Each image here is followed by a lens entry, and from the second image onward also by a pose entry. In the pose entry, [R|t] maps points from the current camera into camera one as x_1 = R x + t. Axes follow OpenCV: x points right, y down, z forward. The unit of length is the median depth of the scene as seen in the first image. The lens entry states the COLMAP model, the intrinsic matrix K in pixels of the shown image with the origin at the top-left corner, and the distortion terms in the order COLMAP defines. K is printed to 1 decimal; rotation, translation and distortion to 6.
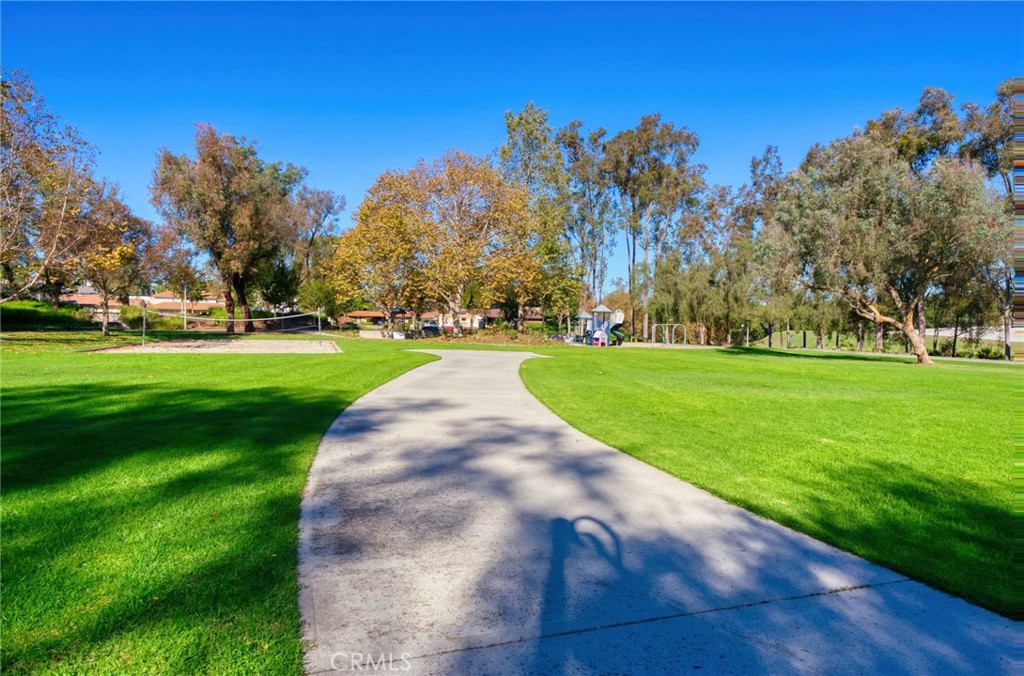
lens RADIAL K [[613.4, 0, 512.7], [0, 613.4, 336.8], [0, 0, 1]] dist [-0.008926, -0.001543]
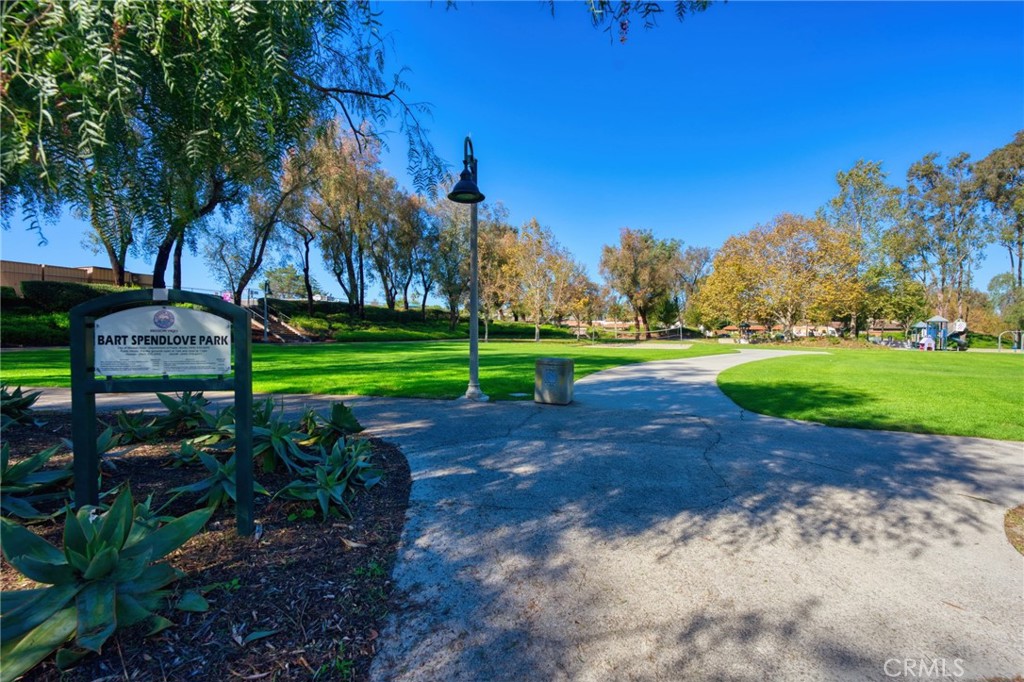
lens RADIAL K [[413.3, 0, 512.1], [0, 413.3, 340.9], [0, 0, 1]] dist [-0.000543, -0.000036]
pose [[0.724757, 0.000312, -0.689005, 0.102456], [-0.006473, 0.999959, -0.006357, 0.006639], [0.688974, 0.009067, 0.724729, -0.129903]]
